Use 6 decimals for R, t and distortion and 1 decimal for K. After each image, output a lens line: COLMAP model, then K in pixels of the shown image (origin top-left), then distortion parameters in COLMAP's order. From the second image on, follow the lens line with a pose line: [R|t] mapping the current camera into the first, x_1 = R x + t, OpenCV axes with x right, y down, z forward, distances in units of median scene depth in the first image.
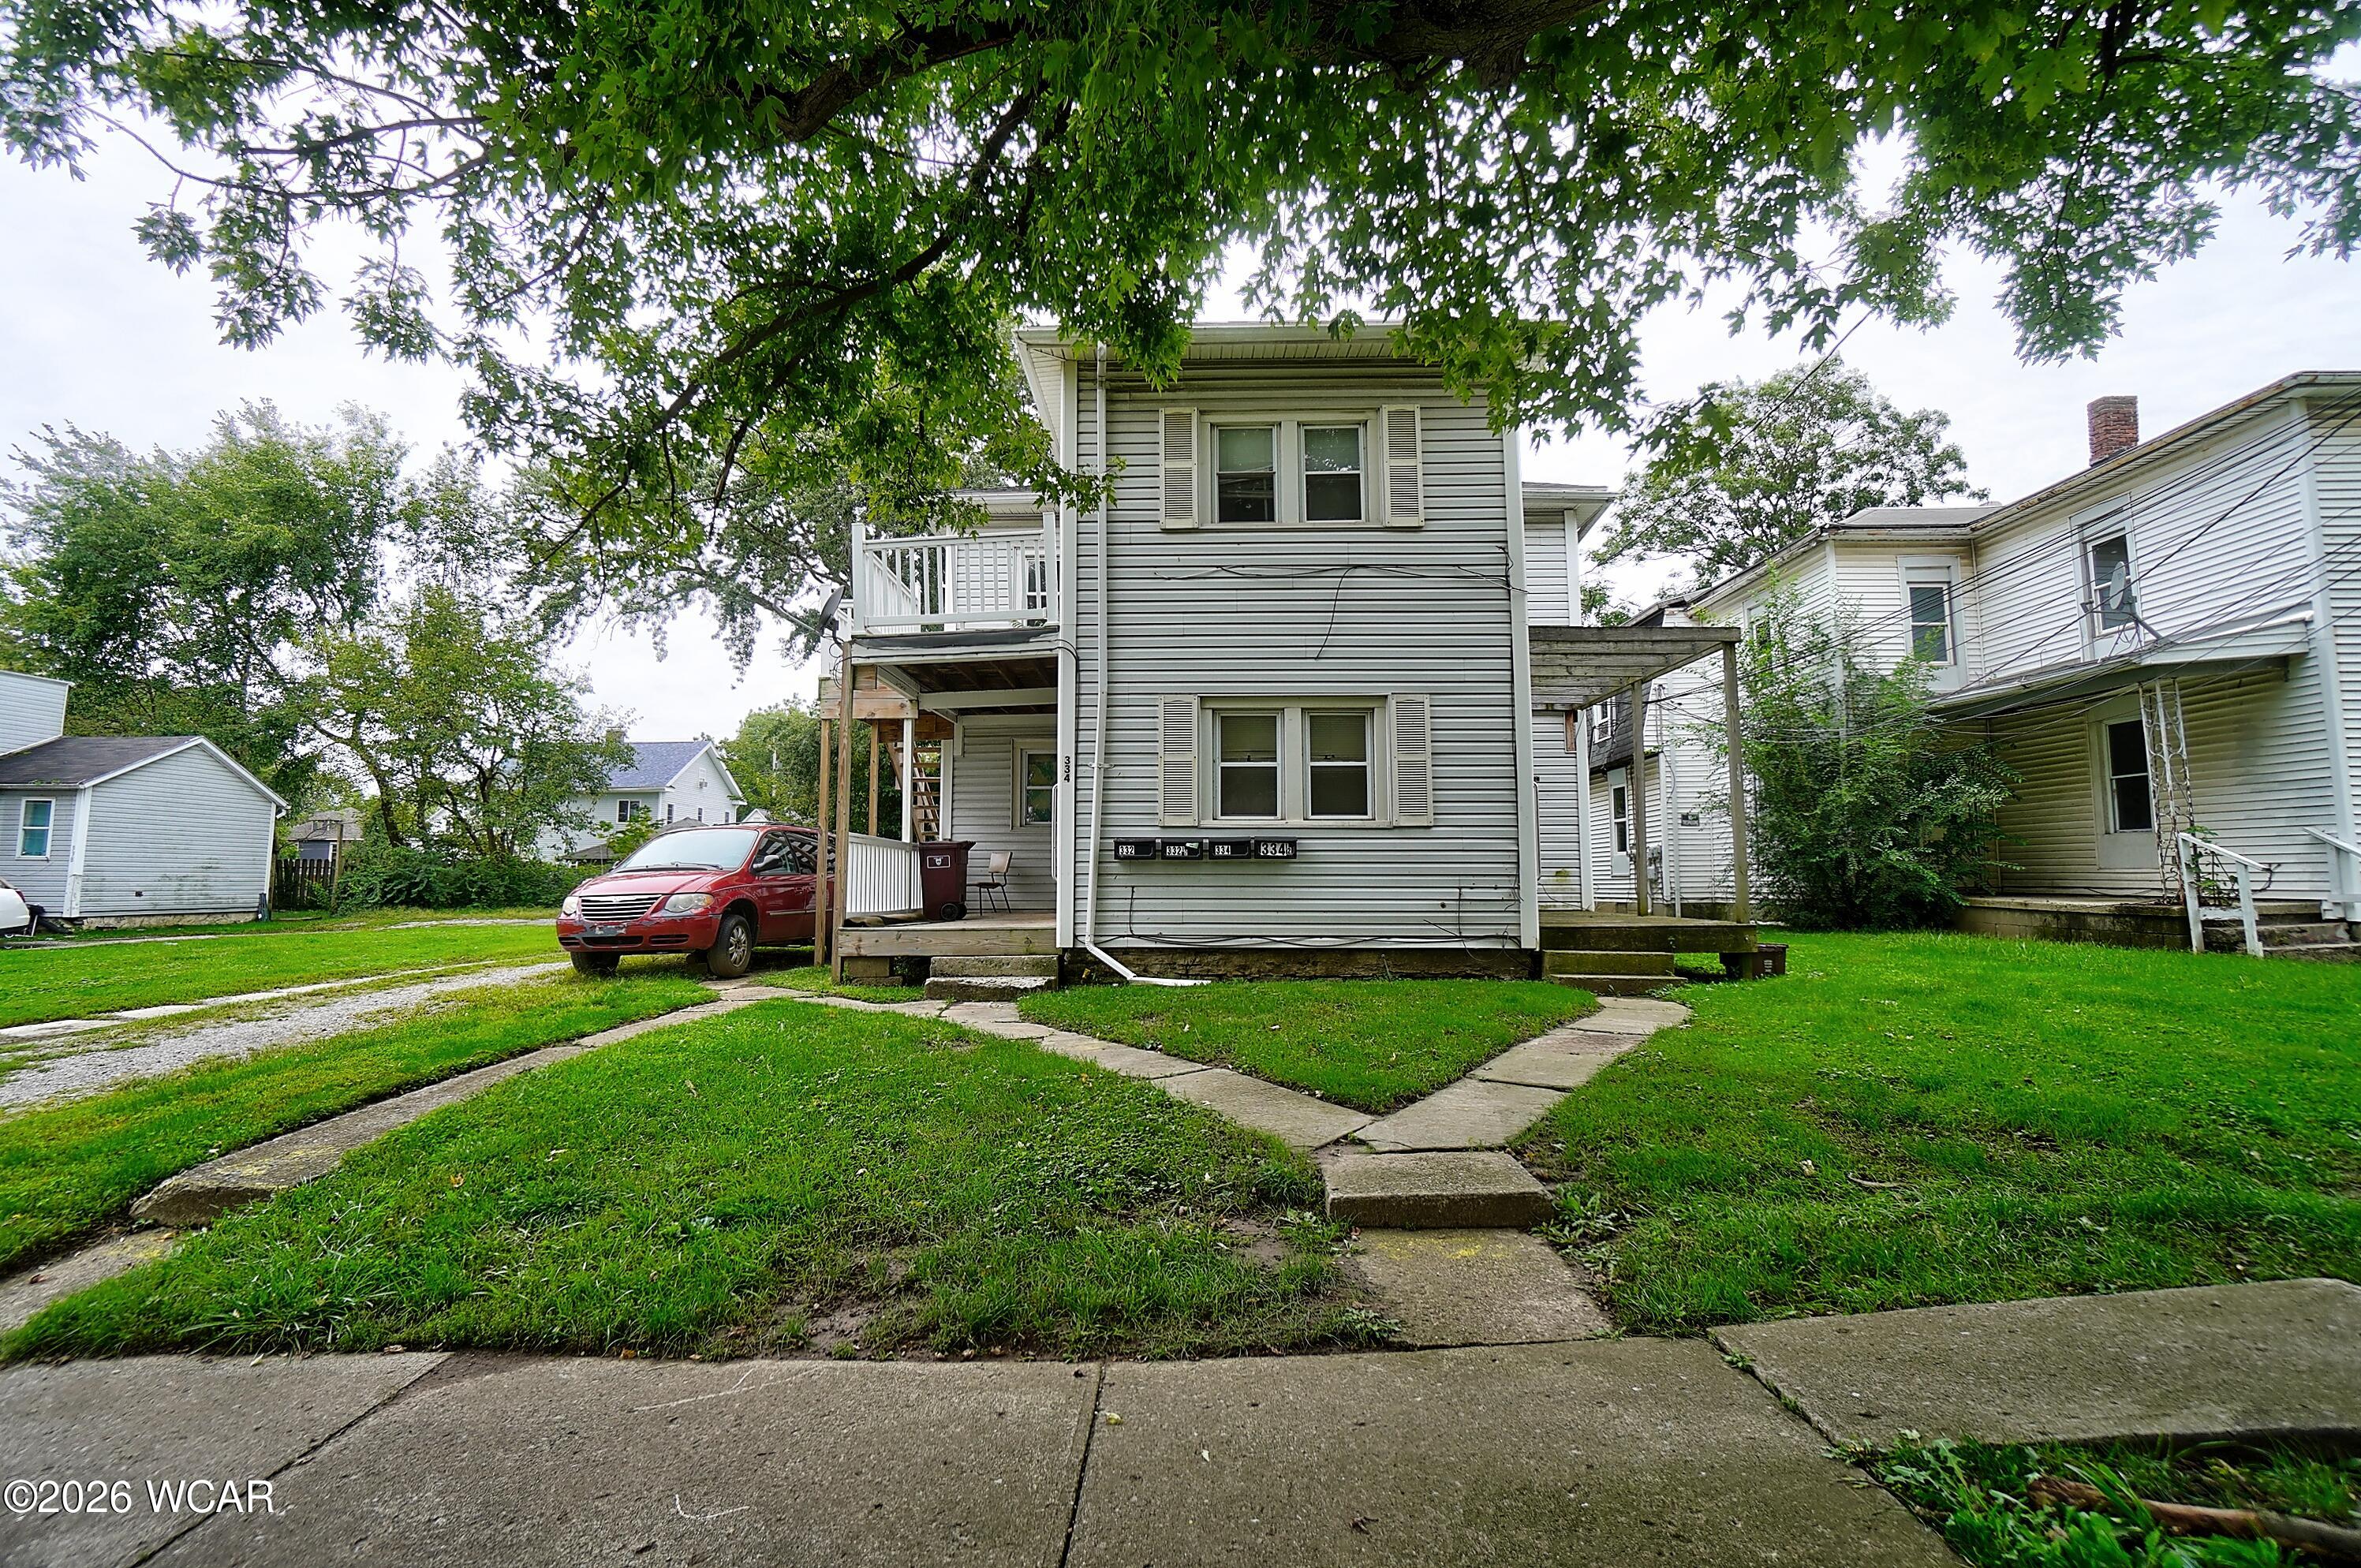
lens RADIAL K [[1042.6, 0, 1154.3], [0, 1042.6, 767.9], [0, 0, 1]] dist [-0.055923, 0.017231]
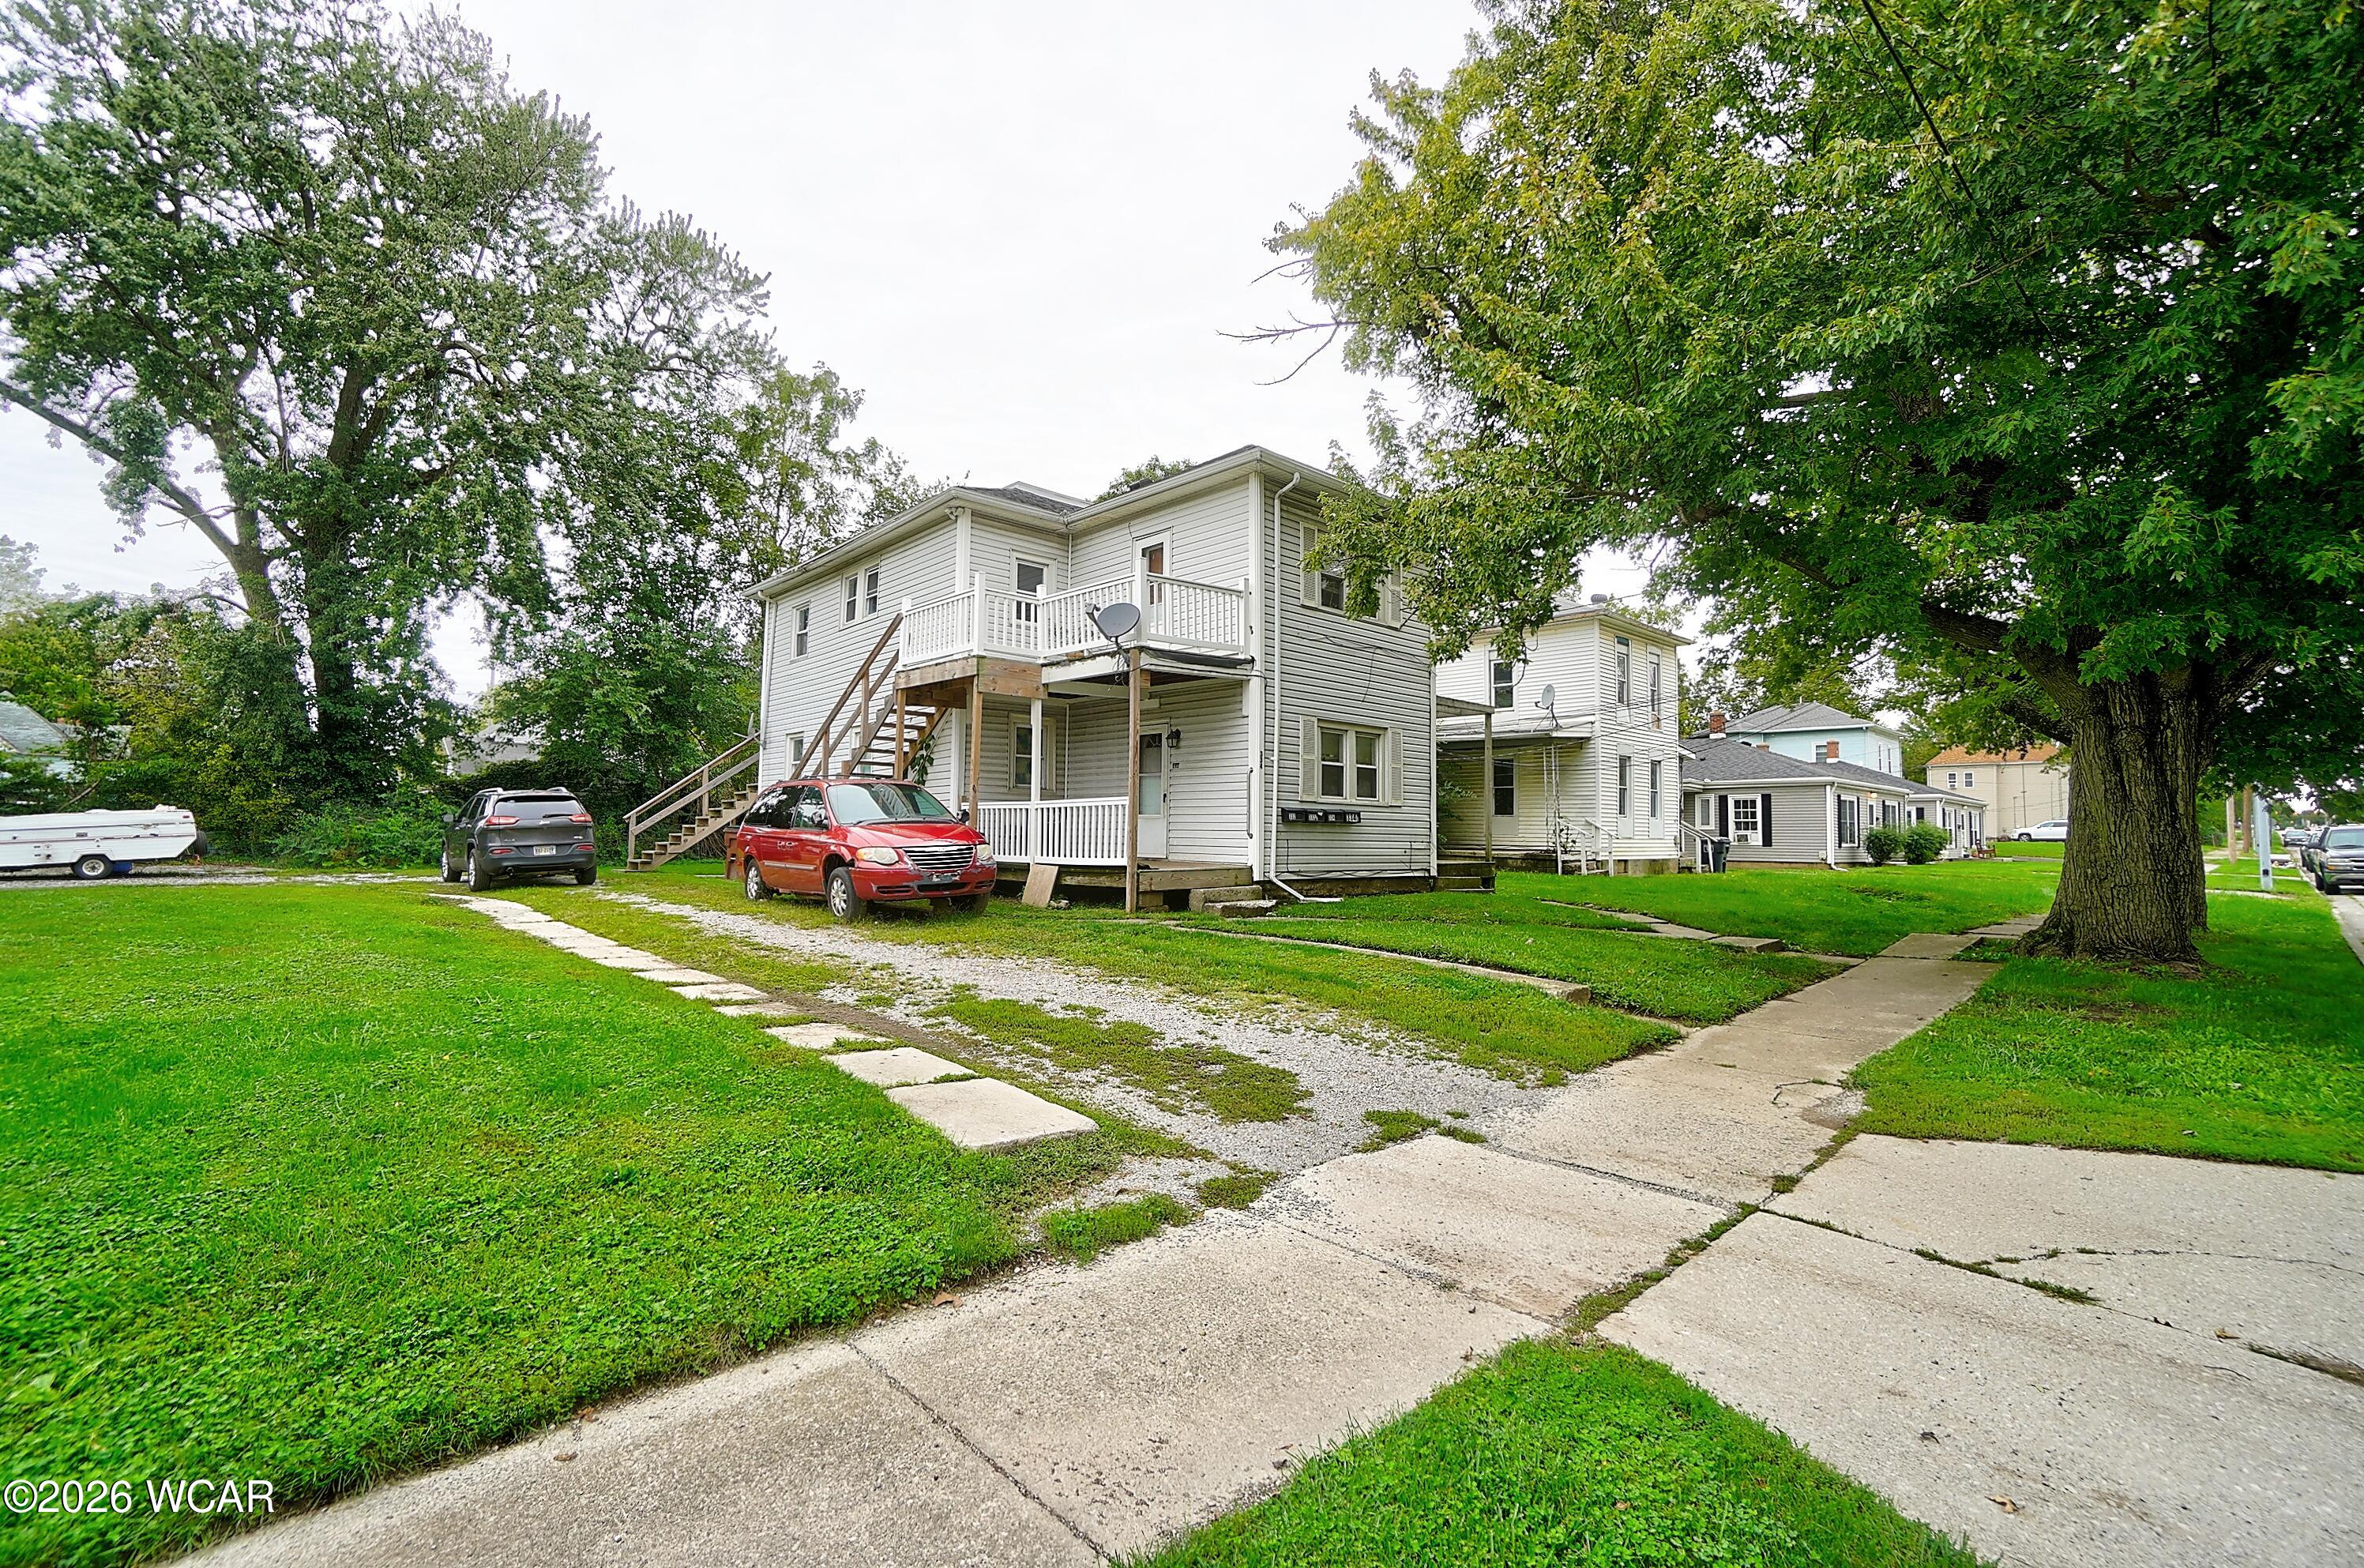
lens RADIAL K [[1044.0, 0, 1159.0], [0, 1044.0, 769.7], [0, 0, 1]] dist [-0.055923, 0.017231]
pose [[0.715779, 0.052786, 0.696328, -1.173696], [-0.086566, 0.996155, 0.013469, 0.007191], [-0.692940, -0.069919, 0.717597, 0.041410]]
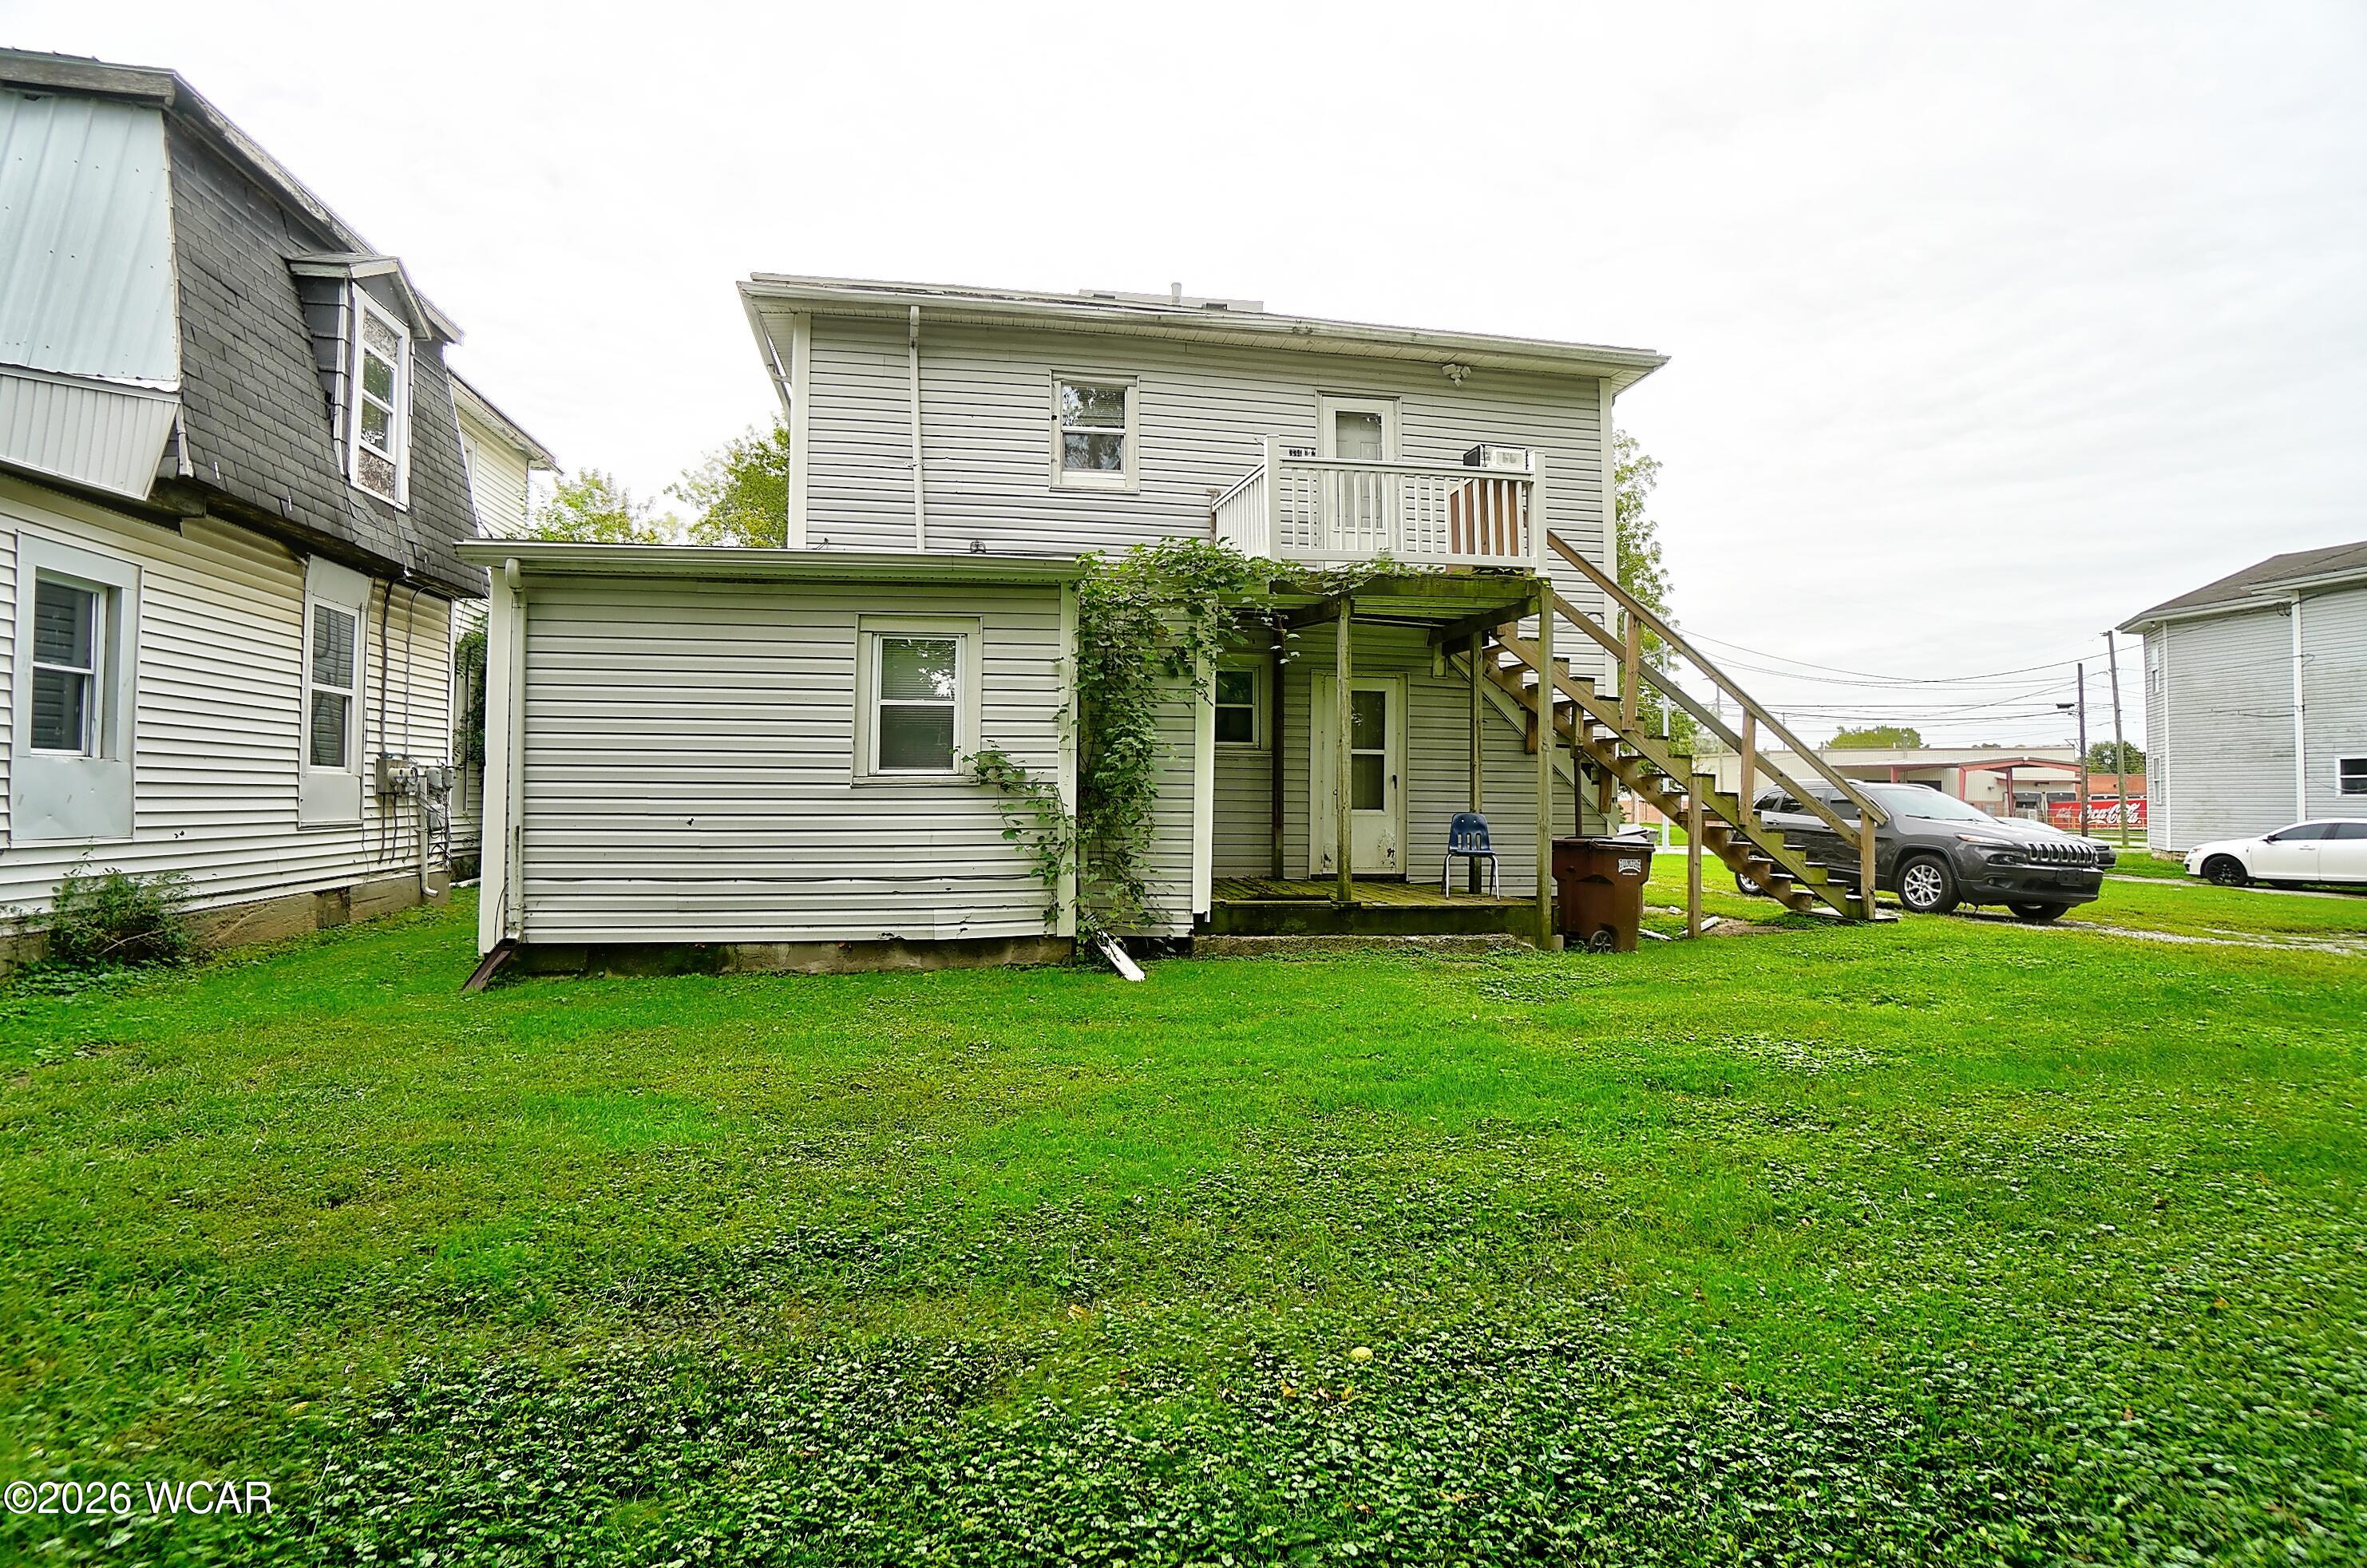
lens RADIAL K [[1045.3, 0, 1177.2], [0, 1045.3, 773.9], [0, 0, 1]] dist [-0.055923, 0.017231]
pose [[-0.980381, -0.010259, -0.196844, 0.440431], [0.014951, 0.991897, -0.126160, 0.307023], [0.196543, -0.126628, -0.972284, 3.177619]]
